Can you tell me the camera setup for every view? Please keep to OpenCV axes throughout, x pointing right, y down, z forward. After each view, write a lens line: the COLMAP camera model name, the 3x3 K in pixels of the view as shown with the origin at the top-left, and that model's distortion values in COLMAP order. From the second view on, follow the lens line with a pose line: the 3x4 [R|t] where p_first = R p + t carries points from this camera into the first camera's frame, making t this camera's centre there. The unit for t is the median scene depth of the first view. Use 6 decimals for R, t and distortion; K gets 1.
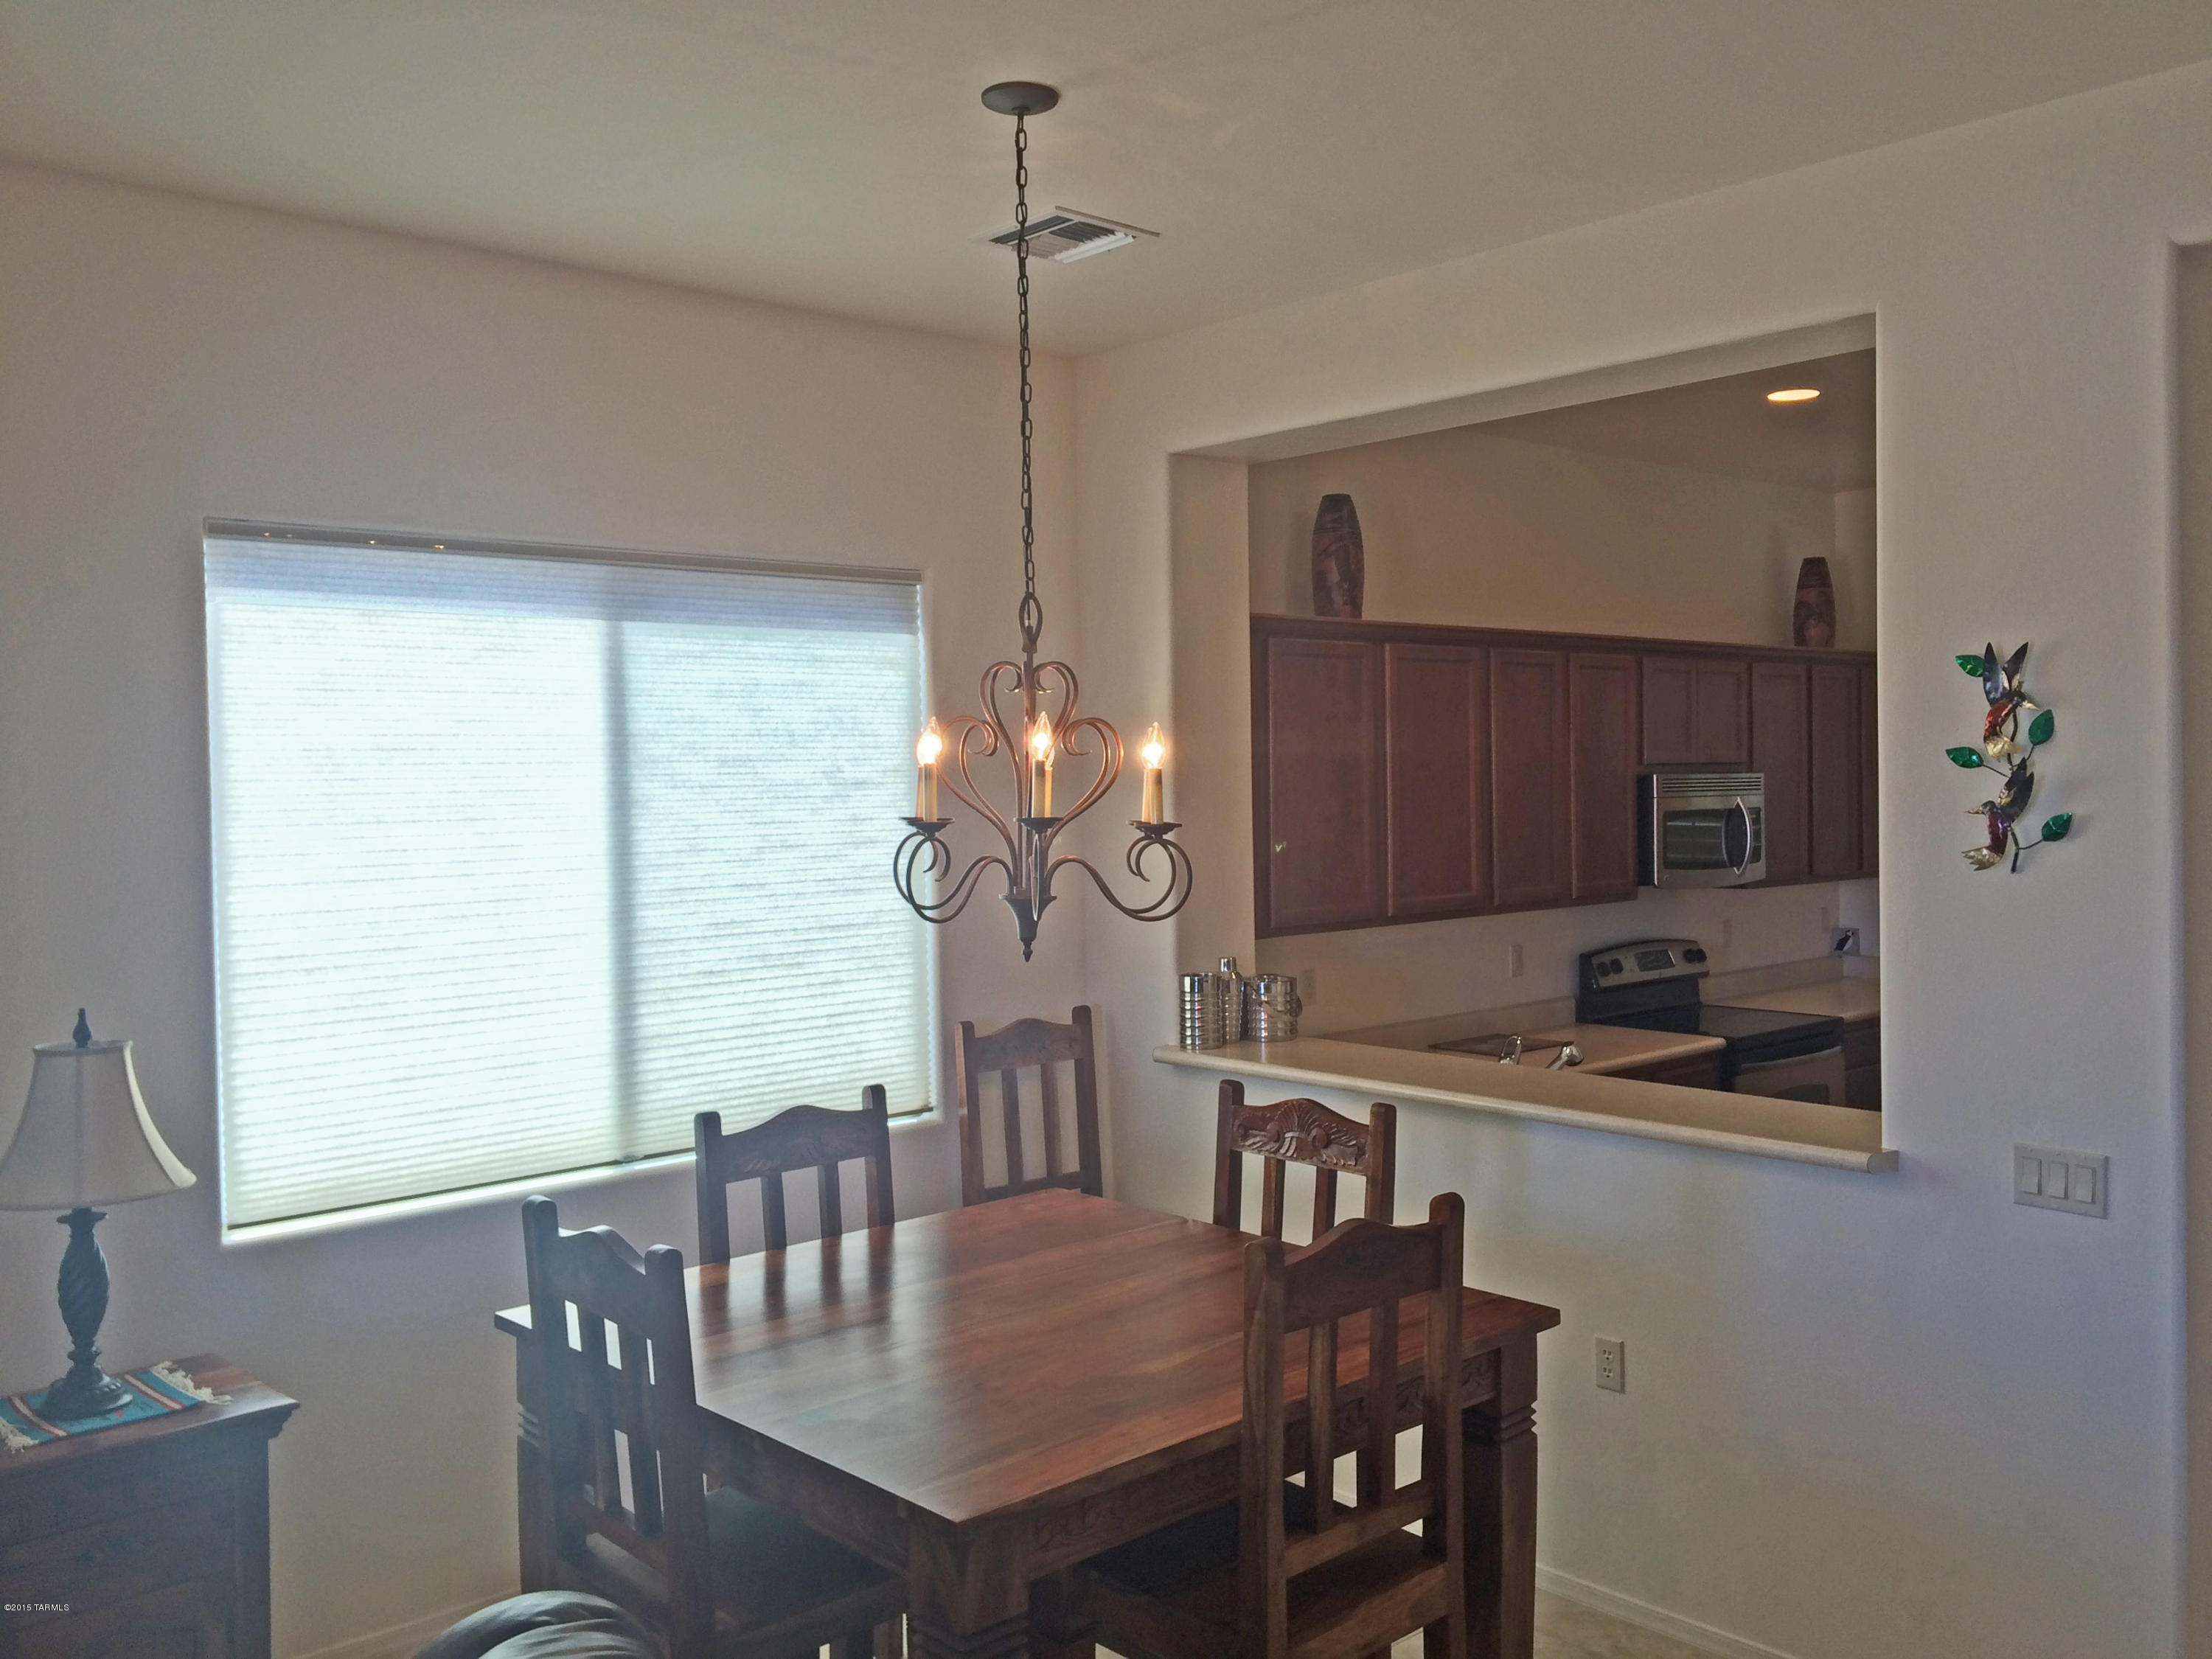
lens RADIAL K [[1847.3, 0, 1109.9], [0, 1847.3, 824.6], [0, 0, 1]] dist [0.089068, -0.114328]
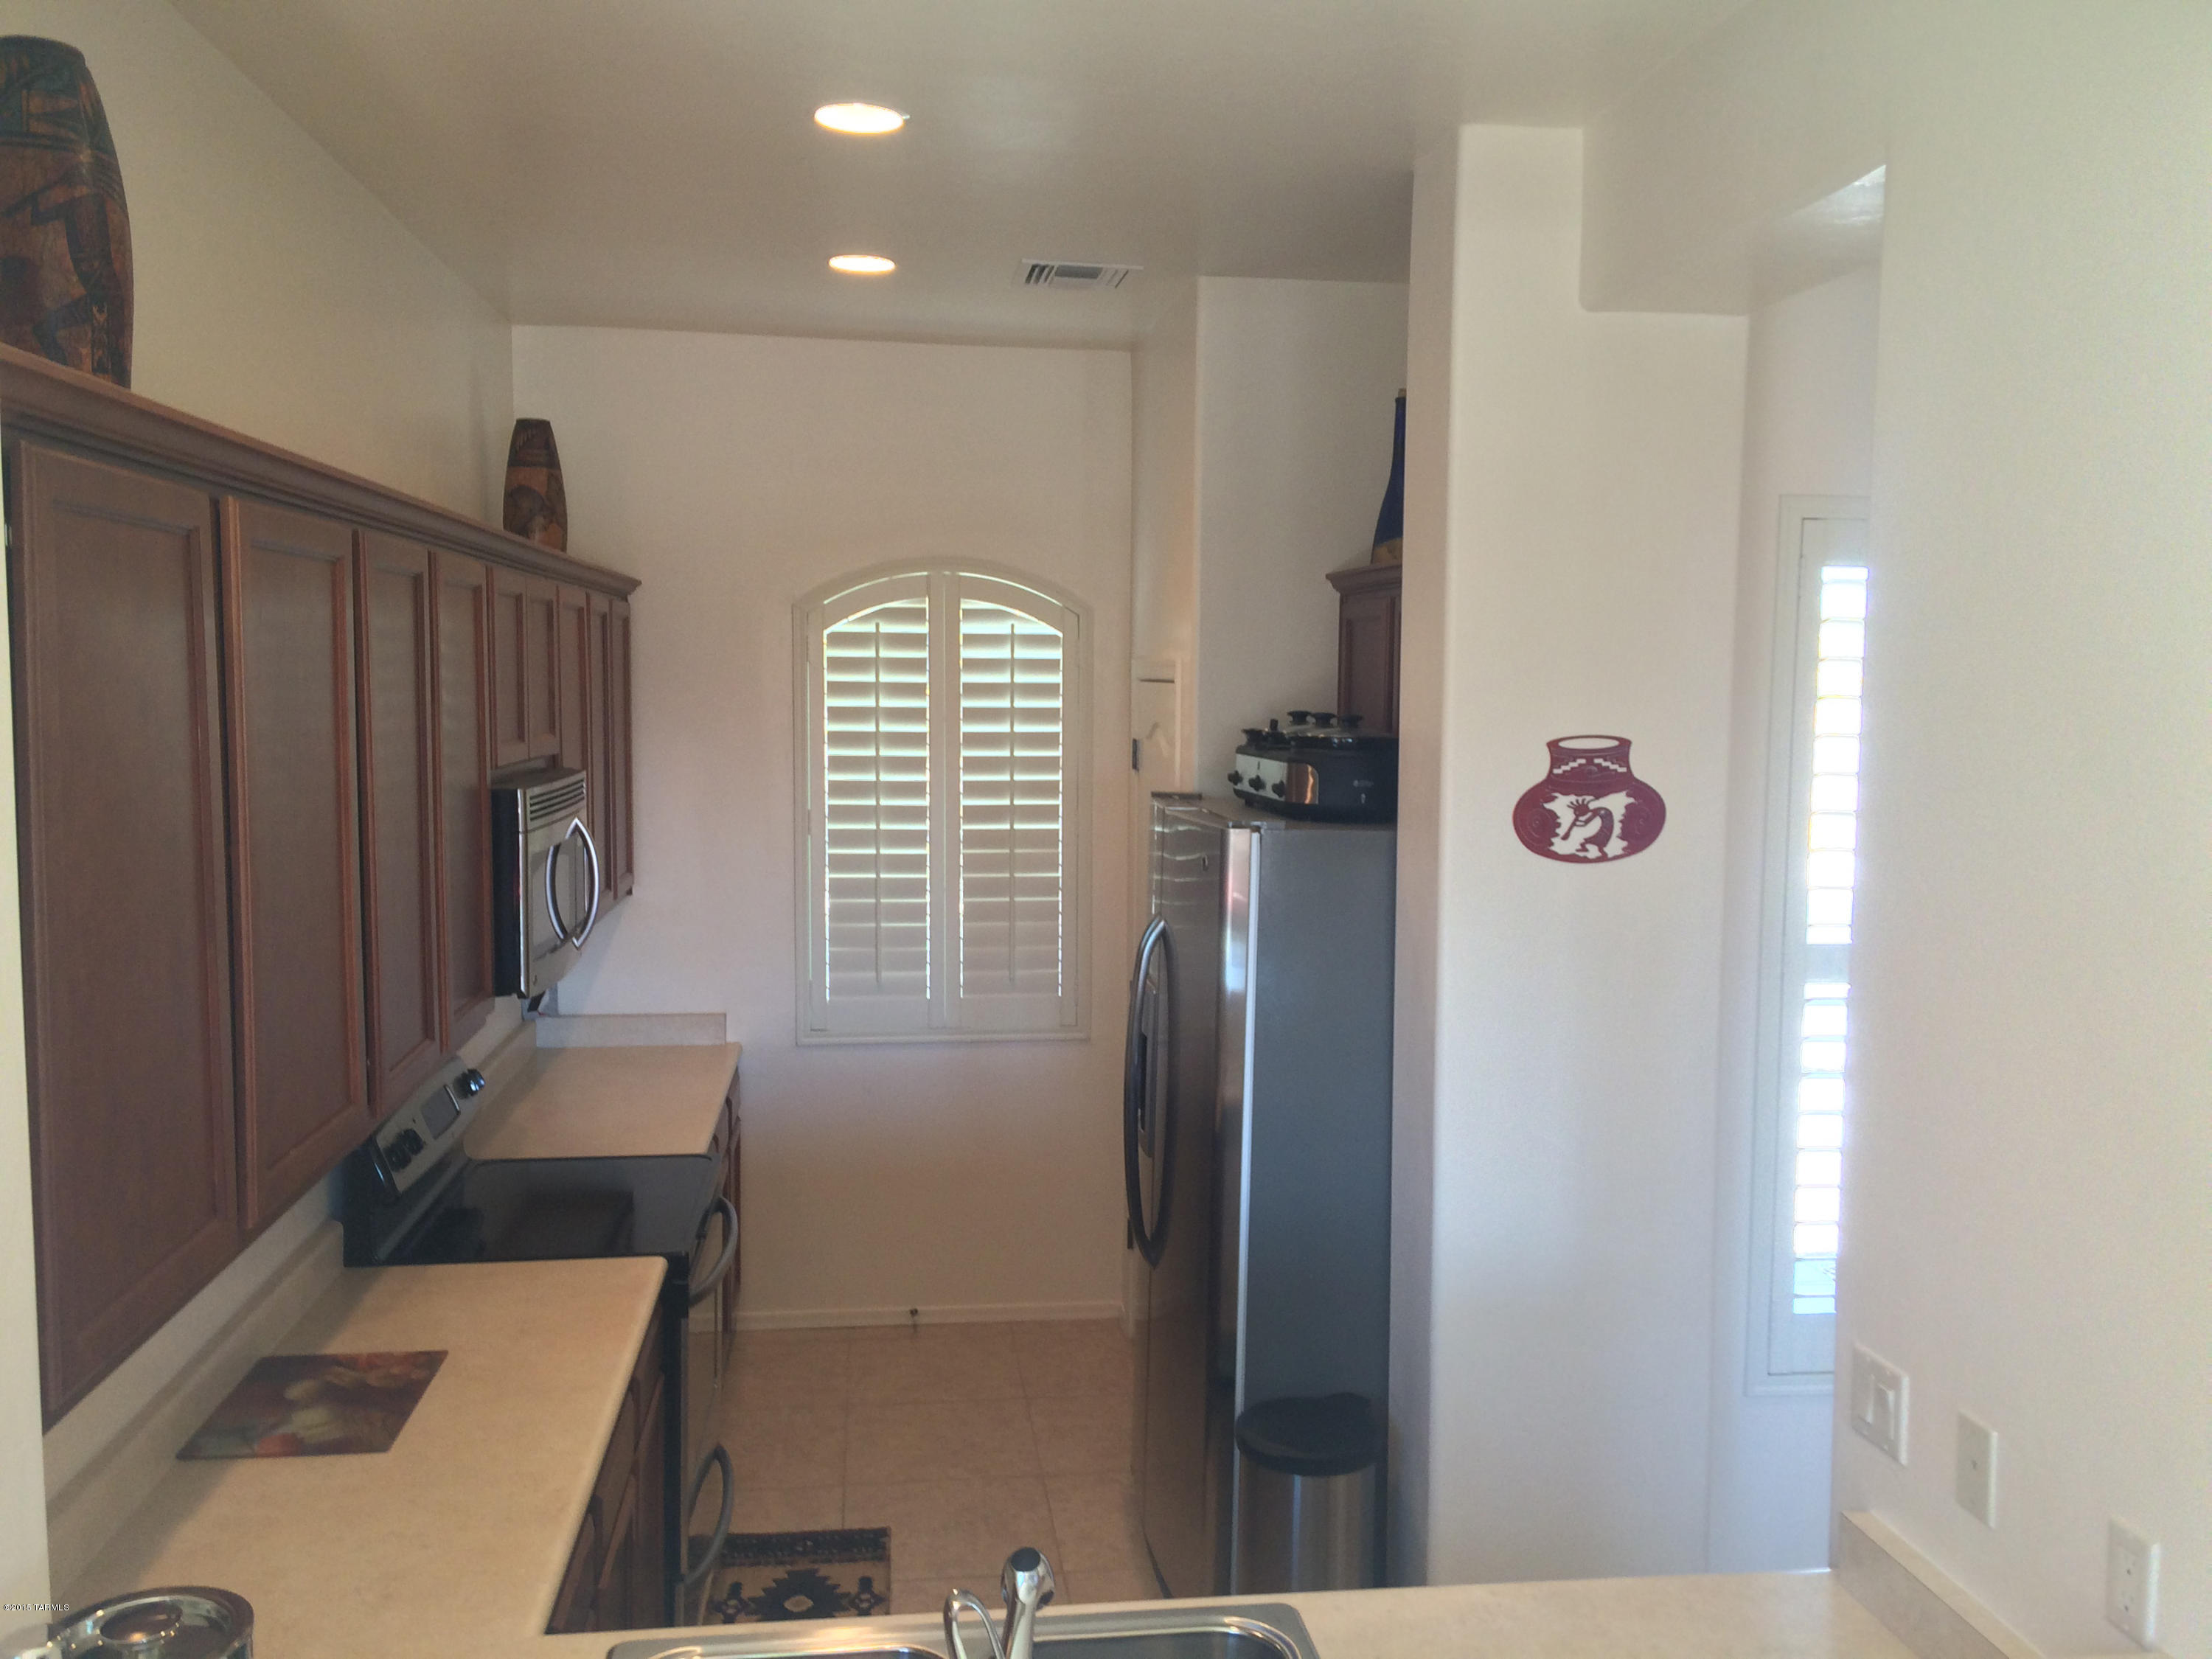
lens RADIAL K [[1847.3, 0, 1104.8], [0, 1847.3, 828.4], [0, 0, 1]] dist [0.089068, -0.114328]
pose [[0.569782, -0.046172, 0.820498, -0.084540], [0.000168, 0.998427, 0.056068, -0.073397], [-0.821796, -0.031809, 0.568893, 0.899332]]
